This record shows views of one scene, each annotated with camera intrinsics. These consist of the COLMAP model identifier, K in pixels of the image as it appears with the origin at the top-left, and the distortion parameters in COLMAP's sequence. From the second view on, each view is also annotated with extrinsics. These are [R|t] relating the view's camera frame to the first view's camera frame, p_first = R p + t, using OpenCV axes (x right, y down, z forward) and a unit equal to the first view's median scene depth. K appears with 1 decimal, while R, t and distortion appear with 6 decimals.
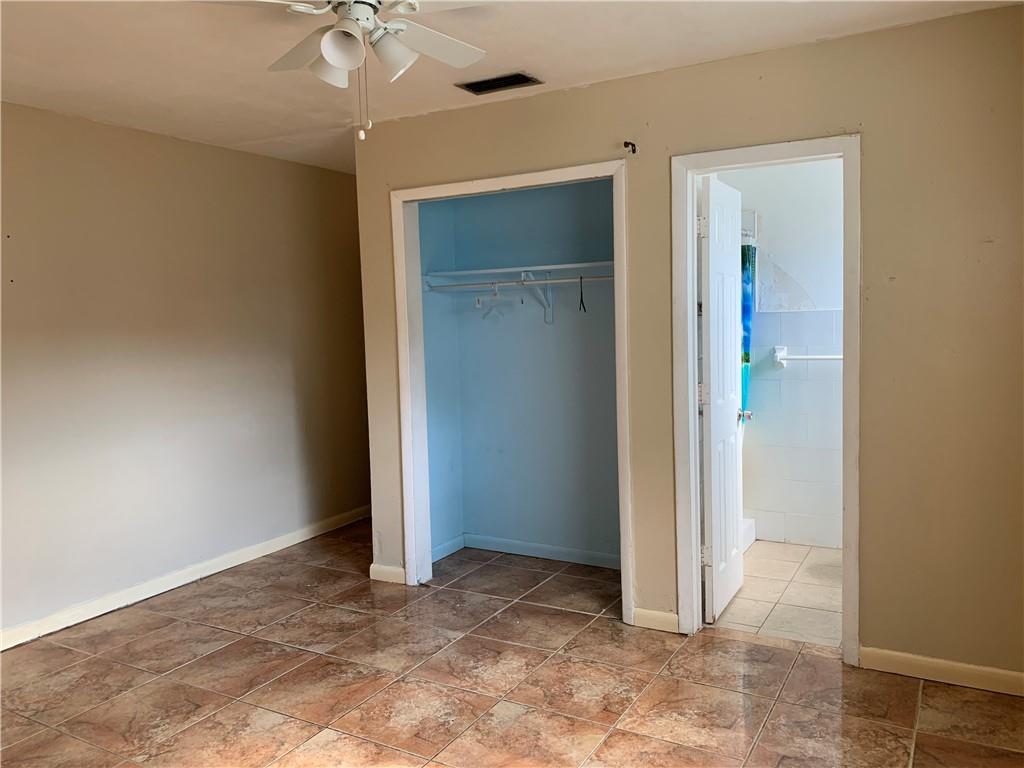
lens RADIAL K [[793.0, 0, 515.7], [0, 793.0, 384.1], [0, 0, 1]] dist [0.056112, -0.084297]
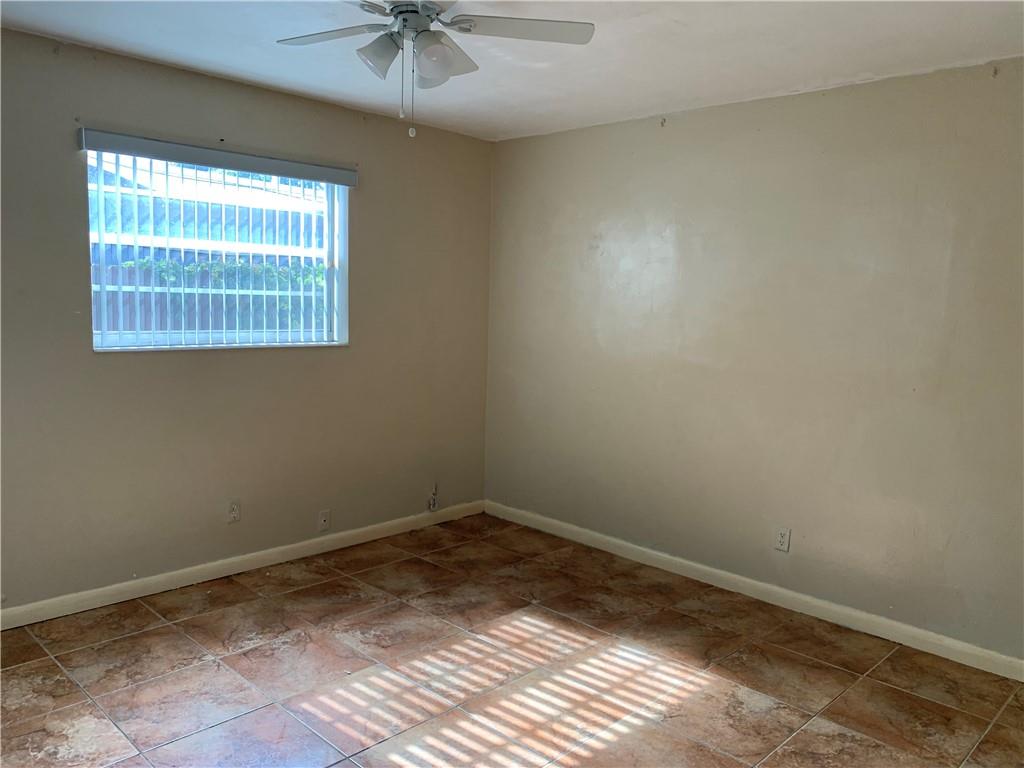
lens RADIAL K [[793.0, 0, 508.4], [0, 793.0, 380.9], [0, 0, 1]] dist [0.056112, -0.084297]
pose [[-0.971780, -0.022973, 0.234769, -0.356721], [0.021114, 0.982781, 0.183566, -0.103208], [-0.234944, 0.183343, -0.954561, 1.258338]]
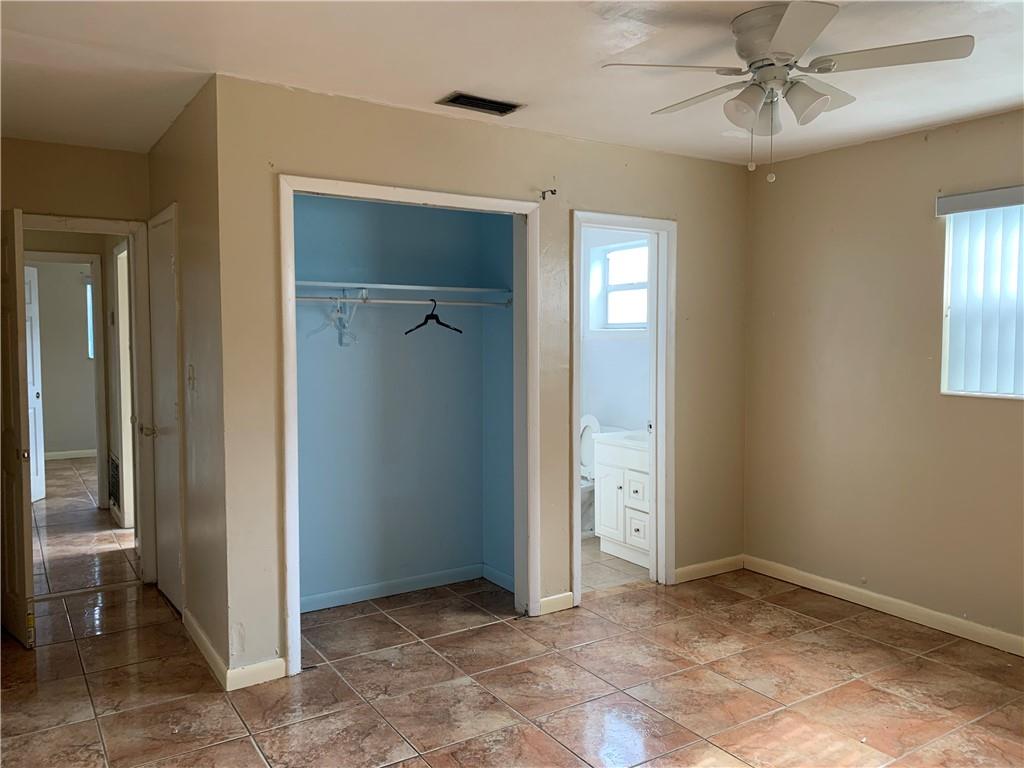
lens RADIAL K [[793.0, 0, 512.4], [0, 793.0, 384.0], [0, 0, 1]] dist [0.056112, -0.084297]
pose [[0.452077, -0.028264, 0.891531, -0.839837], [0.063254, 0.997997, -0.000436, -0.023708], [-0.889733, 0.056590, 0.452959, 0.498063]]
